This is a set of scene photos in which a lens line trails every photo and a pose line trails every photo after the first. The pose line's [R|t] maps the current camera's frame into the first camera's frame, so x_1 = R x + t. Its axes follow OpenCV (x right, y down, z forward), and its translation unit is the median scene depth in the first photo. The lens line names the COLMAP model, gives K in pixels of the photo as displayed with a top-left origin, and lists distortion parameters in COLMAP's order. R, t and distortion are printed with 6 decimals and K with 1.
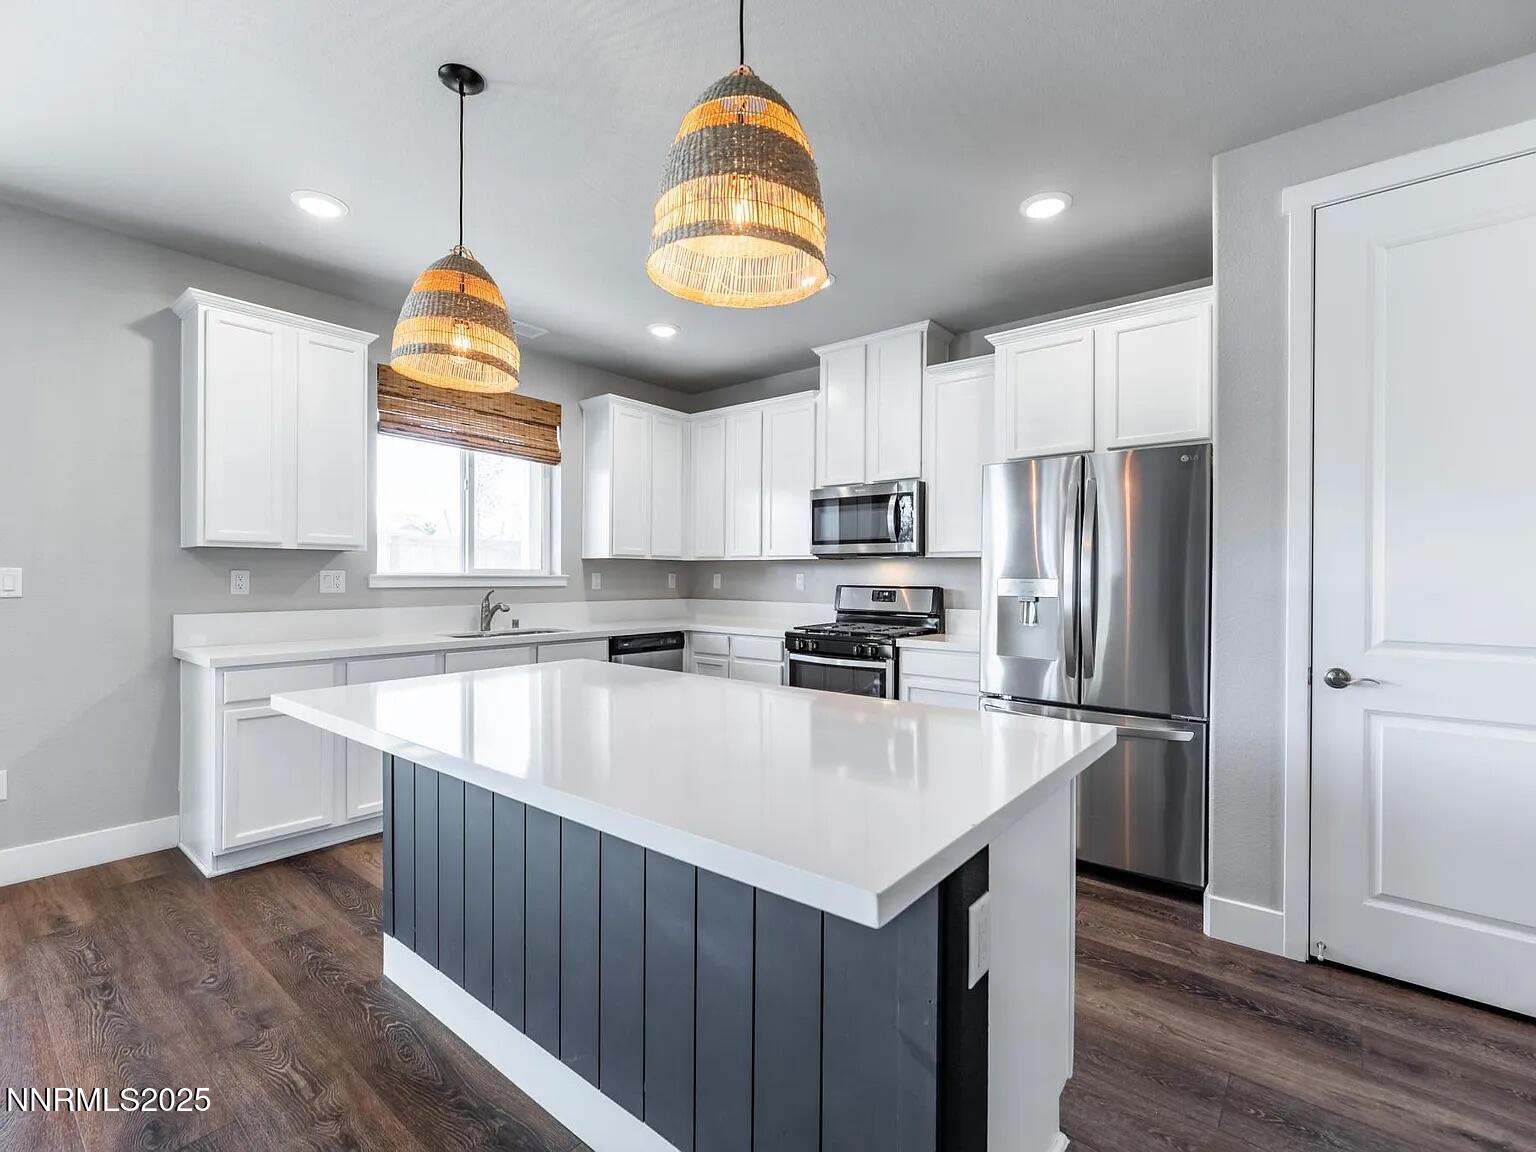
lens RADIAL K [[702.1, 0, 766.6], [0, 702.1, 573.0], [0, 0, 1]] dist [0.001685, -0.000441]
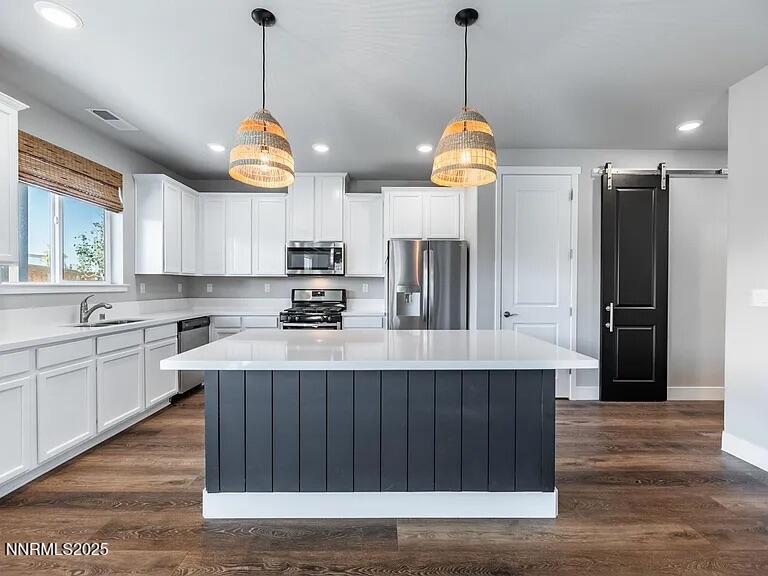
lens RADIAL K [[351.1, 0, 384.1], [0, 351.1, 287.5], [0, 0, 1]] dist [0.001685, -0.000441]
pose [[0.769377, -0.006824, 0.638759, -0.373116], [-0.001340, 0.999923, 0.012297, -0.000649], [-0.638794, -0.010317, 0.769309, 0.035691]]
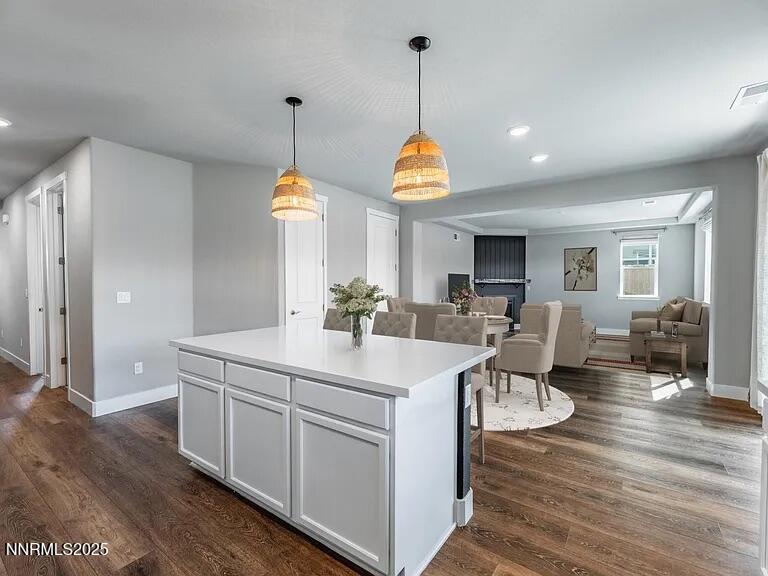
lens RADIAL K [[351.1, 0, 382.3], [0, 351.1, 290.3], [0, 0, 1]] dist [0.001685, -0.000441]
pose [[-0.998453, -0.000784, -0.055590, -0.131374], [-0.001714, 0.999859, 0.016684, -0.010640], [0.055569, 0.016754, -0.998314, 0.942581]]
